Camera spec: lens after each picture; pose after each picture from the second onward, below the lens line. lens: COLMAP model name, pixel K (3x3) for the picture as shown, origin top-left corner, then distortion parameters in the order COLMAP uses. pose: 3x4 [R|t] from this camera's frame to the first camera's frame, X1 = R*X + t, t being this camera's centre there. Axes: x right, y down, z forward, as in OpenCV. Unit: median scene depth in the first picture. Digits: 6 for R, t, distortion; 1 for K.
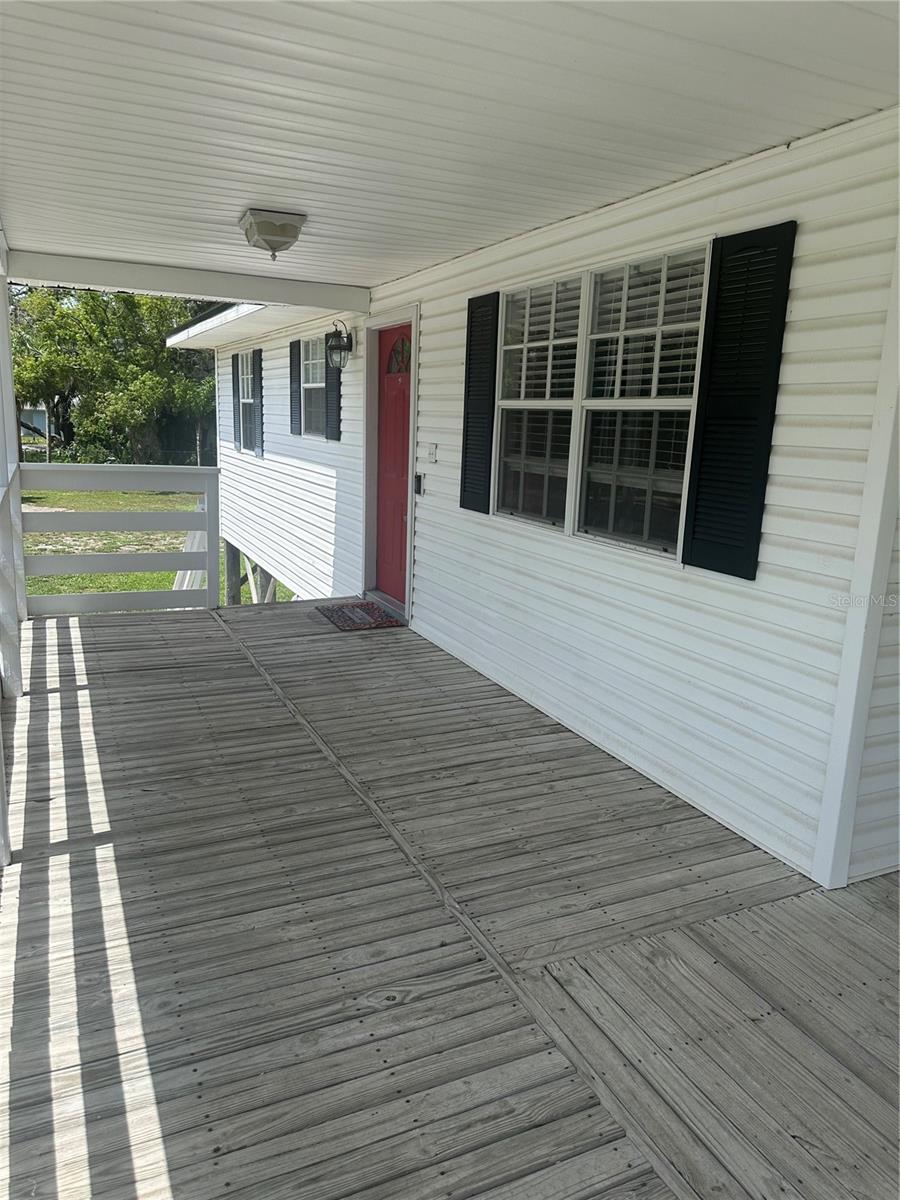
lens RADIAL K [[855.1, 0, 454.9], [0, 855.1, 597.7], [0, 0, 1]] dist [0.091130, -0.076274]
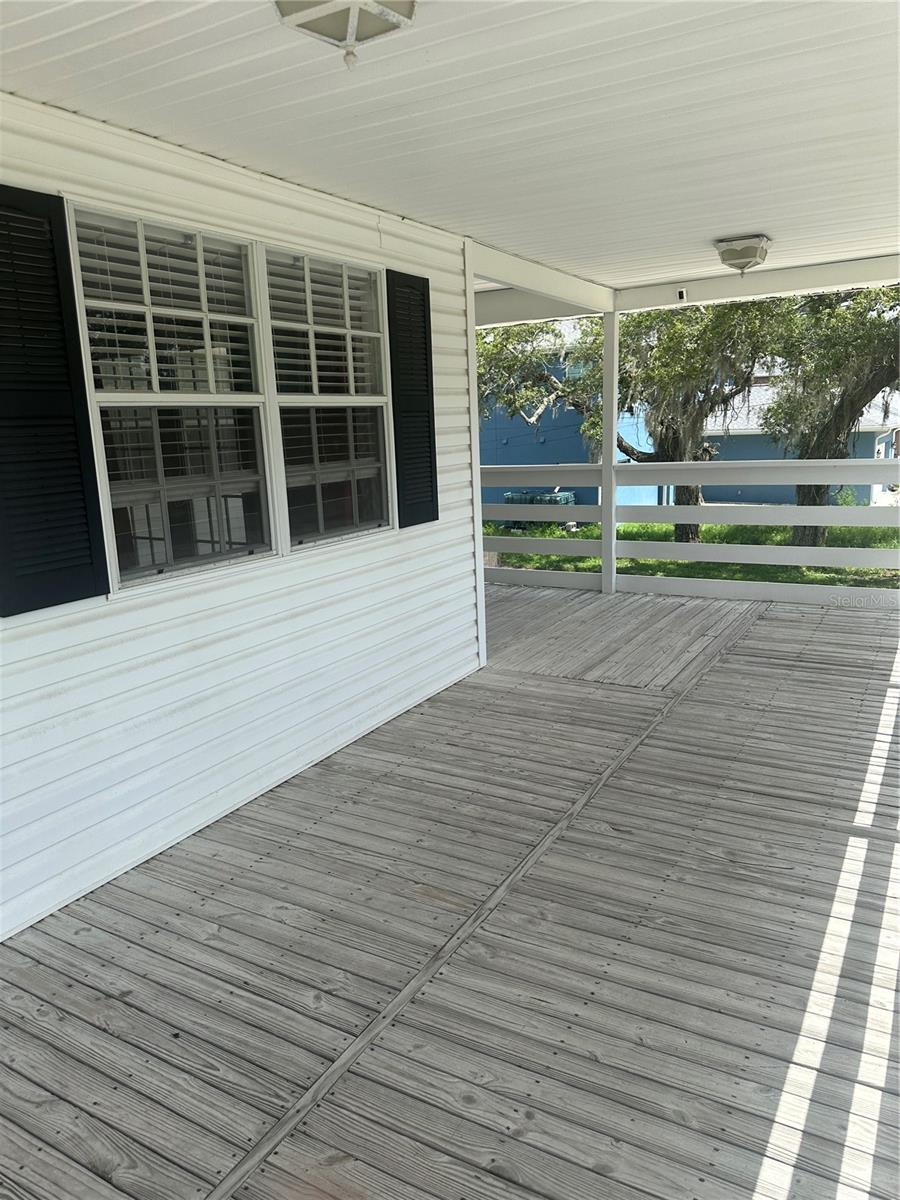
lens RADIAL K [[855.1, 0, 452.3], [0, 855.1, 602.6], [0, 0, 1]] dist [0.091130, -0.076274]
pose [[-0.576030, -0.189372, 0.795191, -0.720432], [0.182132, 0.918607, 0.350698, -0.331330], [-0.796880, 0.346842, -0.494654, 1.451989]]
